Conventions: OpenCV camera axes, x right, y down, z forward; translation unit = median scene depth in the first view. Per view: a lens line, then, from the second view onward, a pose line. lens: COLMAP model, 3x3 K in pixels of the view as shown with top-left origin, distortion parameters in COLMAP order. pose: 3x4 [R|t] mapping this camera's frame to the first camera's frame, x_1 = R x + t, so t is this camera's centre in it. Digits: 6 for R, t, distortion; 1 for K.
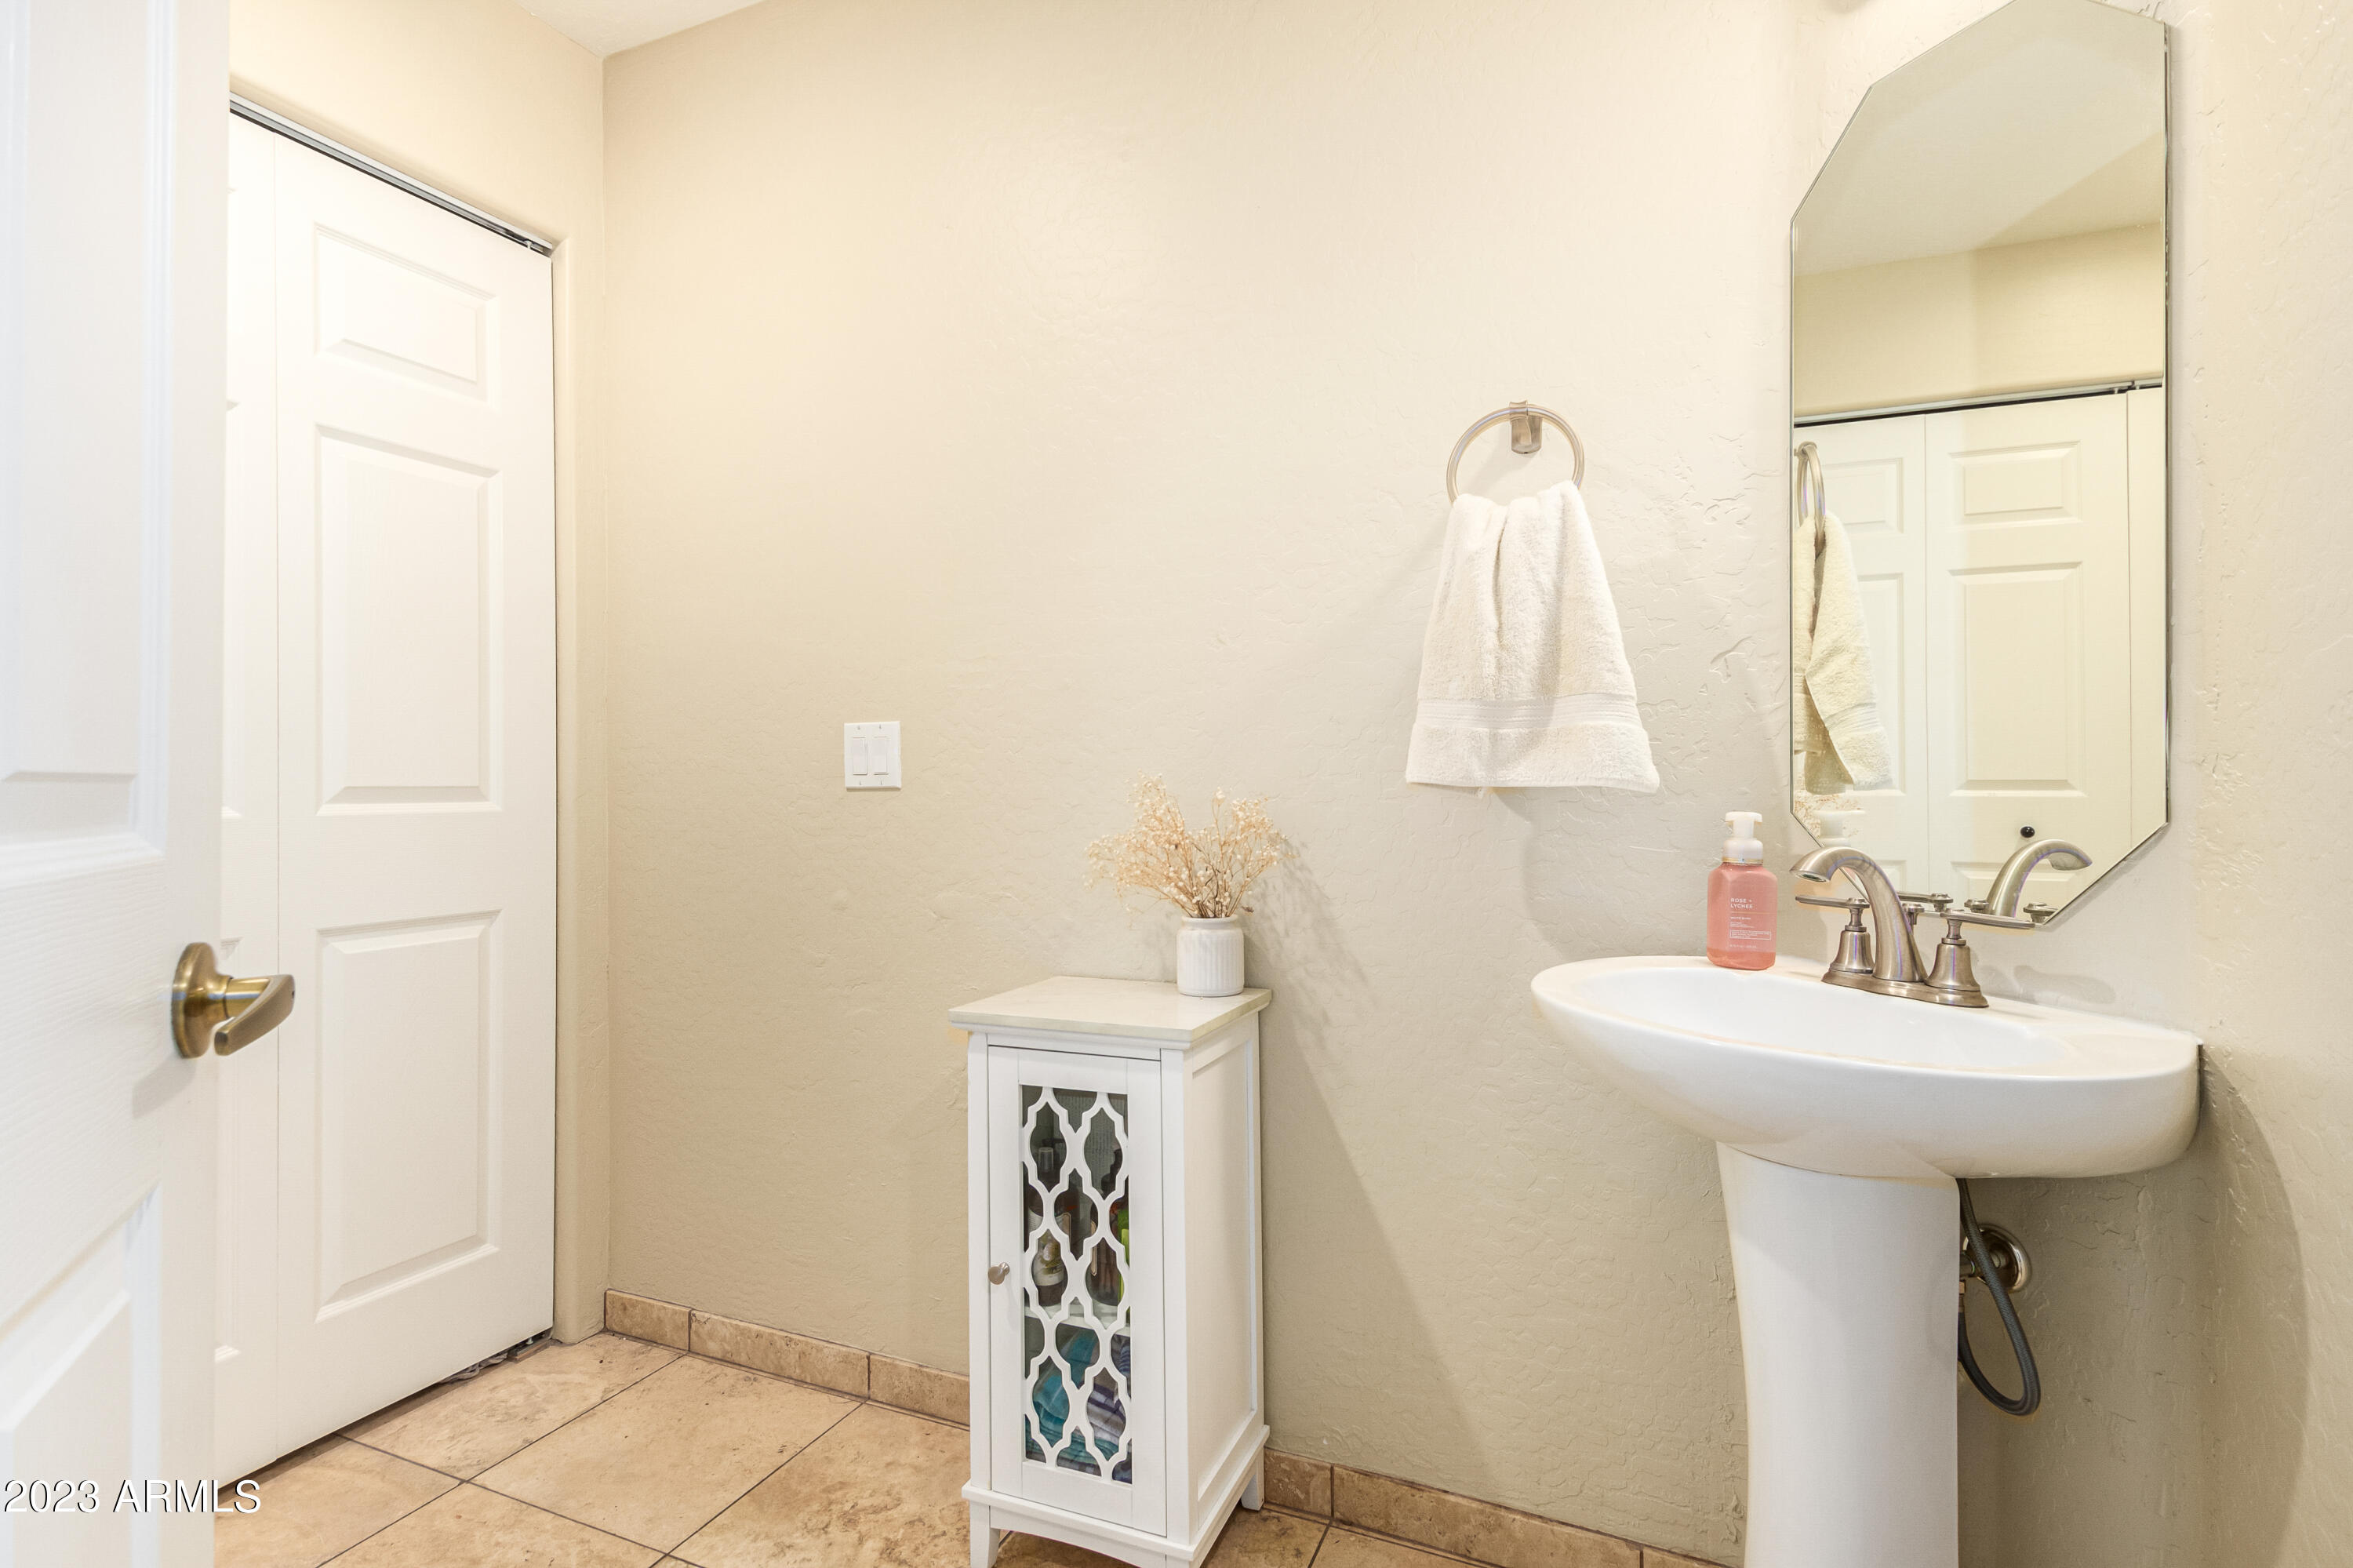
lens RADIAL K [[1077.2, 0, 1187.8], [0, 1077.2, 784.3], [0, 0, 1]] dist [0.004133, -0.000164]
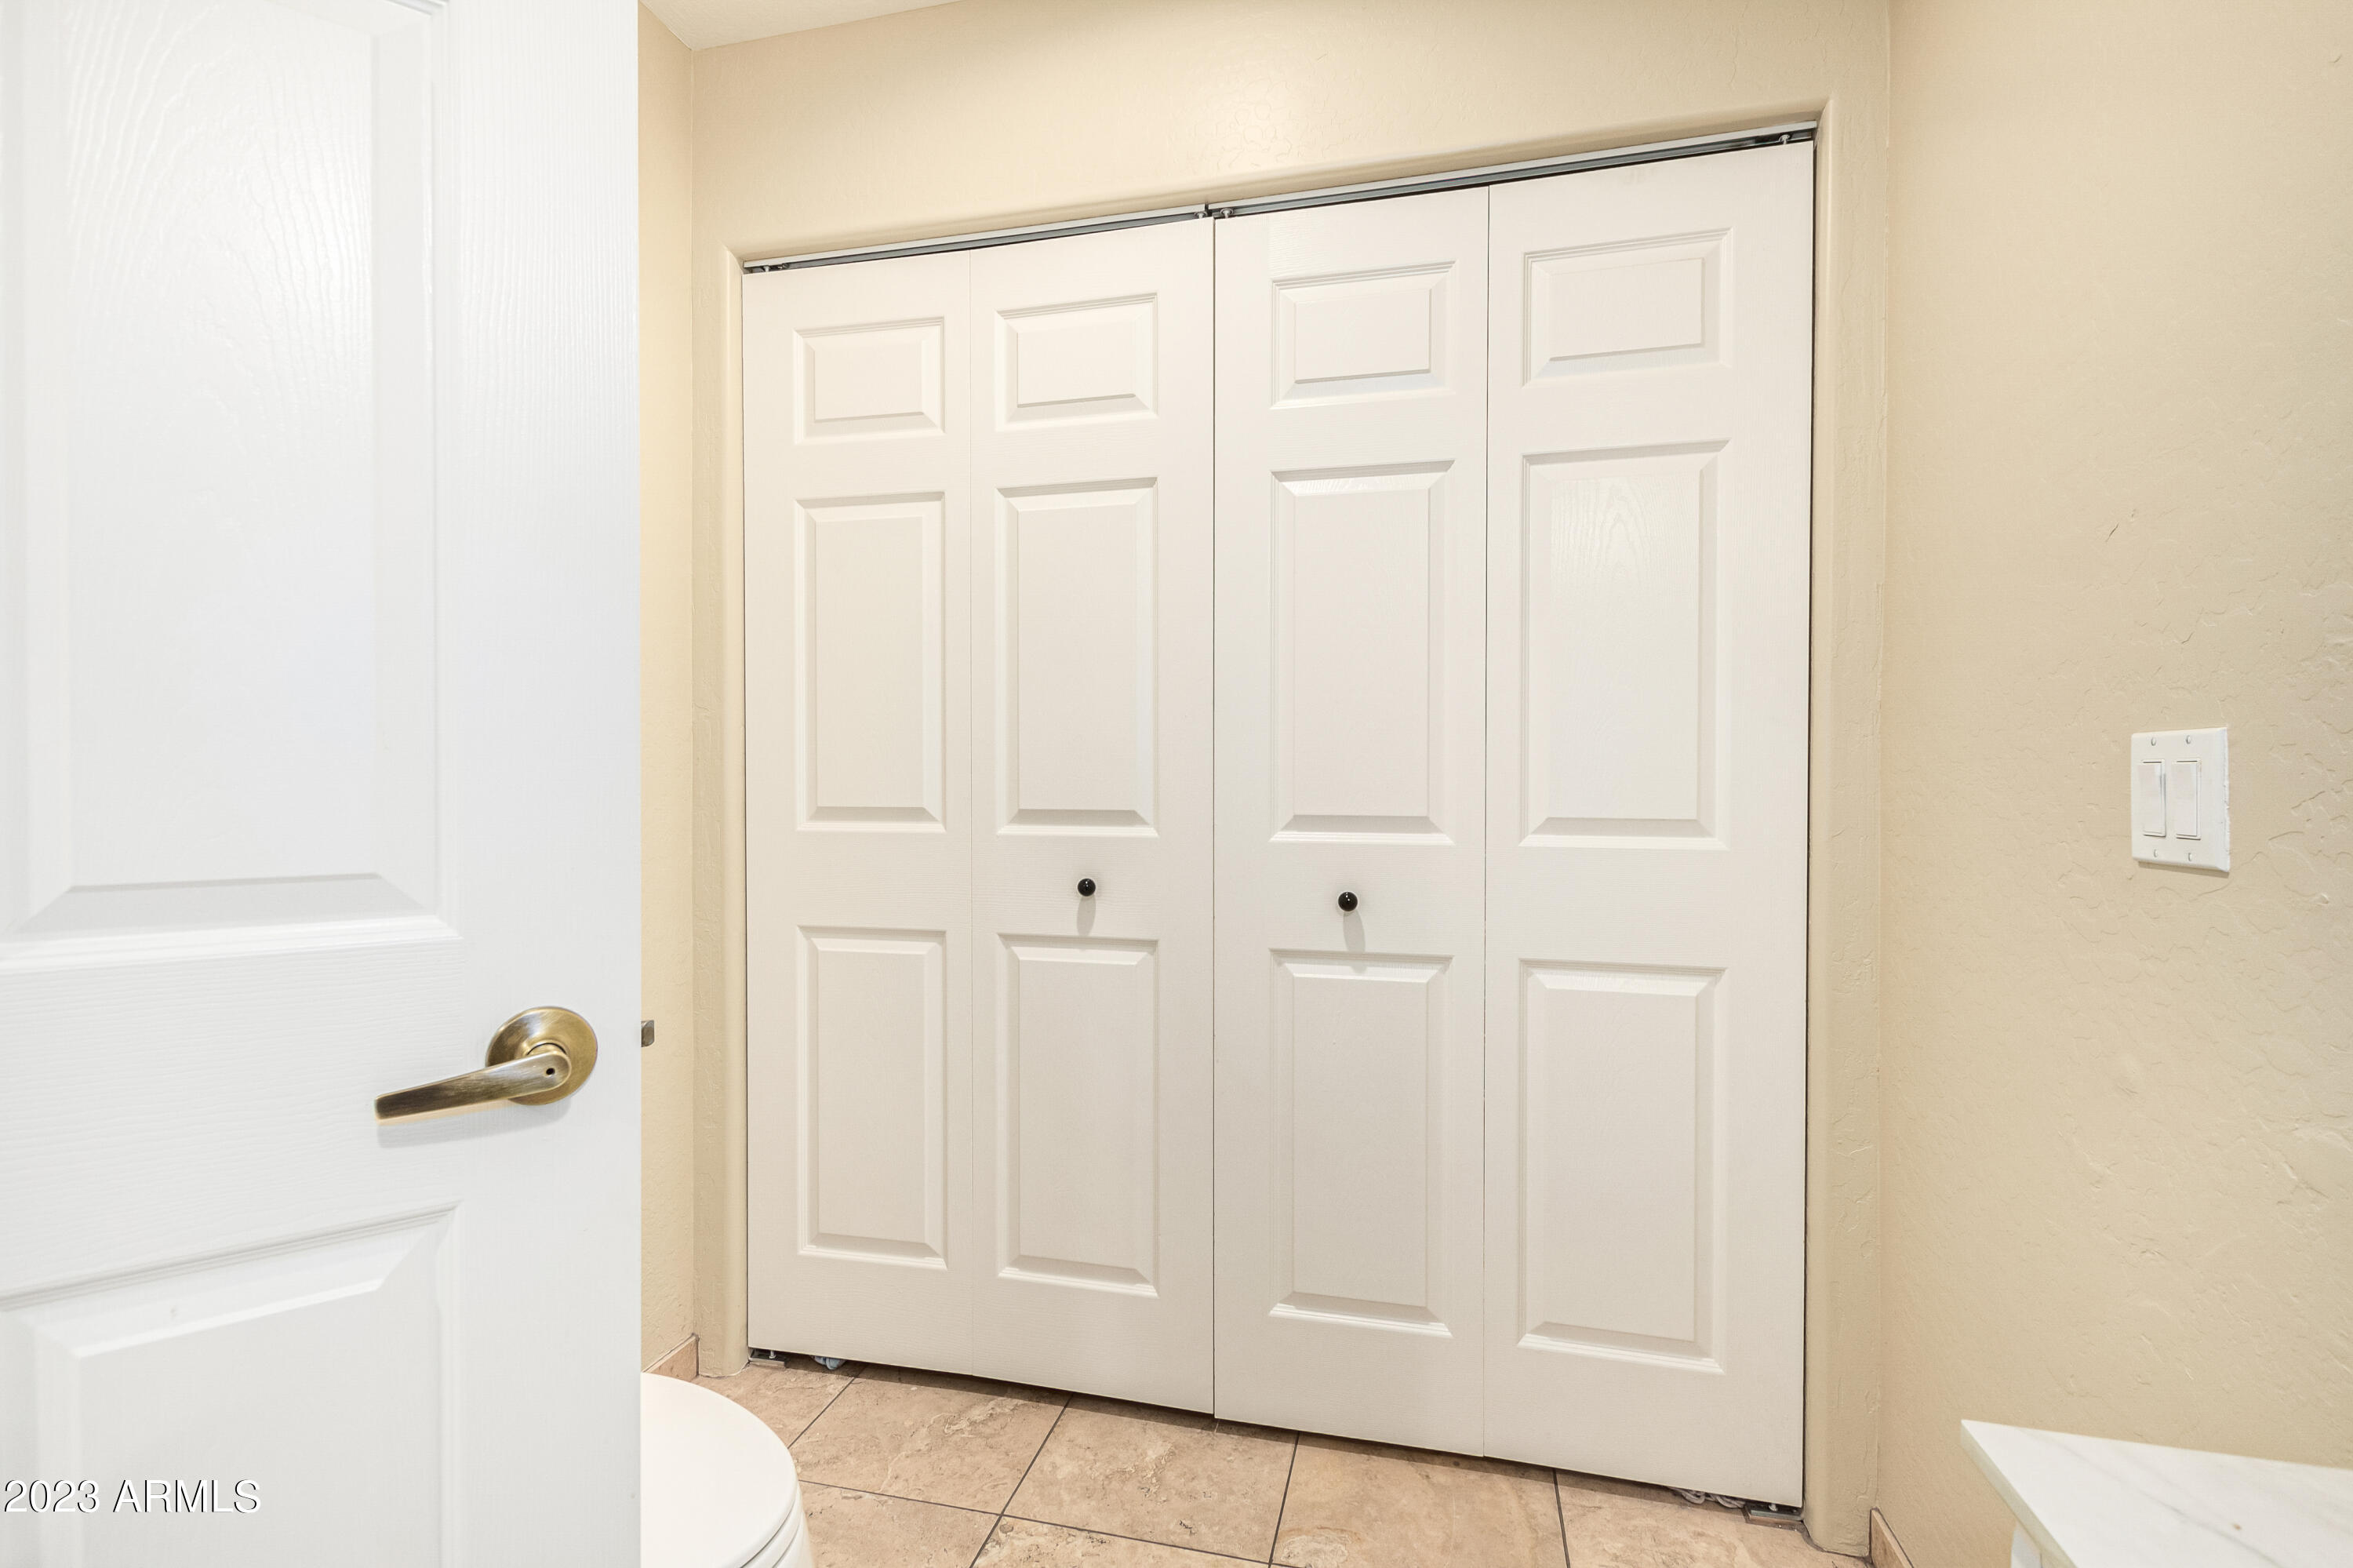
lens RADIAL K [[1077.2, 0, 1176.5], [0, 1077.2, 778.9], [0, 0, 1]] dist [0.004133, -0.000164]
pose [[0.160715, 0.012472, -0.986922, 0.118181], [-0.003034, 0.999922, 0.012142, -0.039845], [0.986996, 0.001042, 0.160740, 0.465123]]
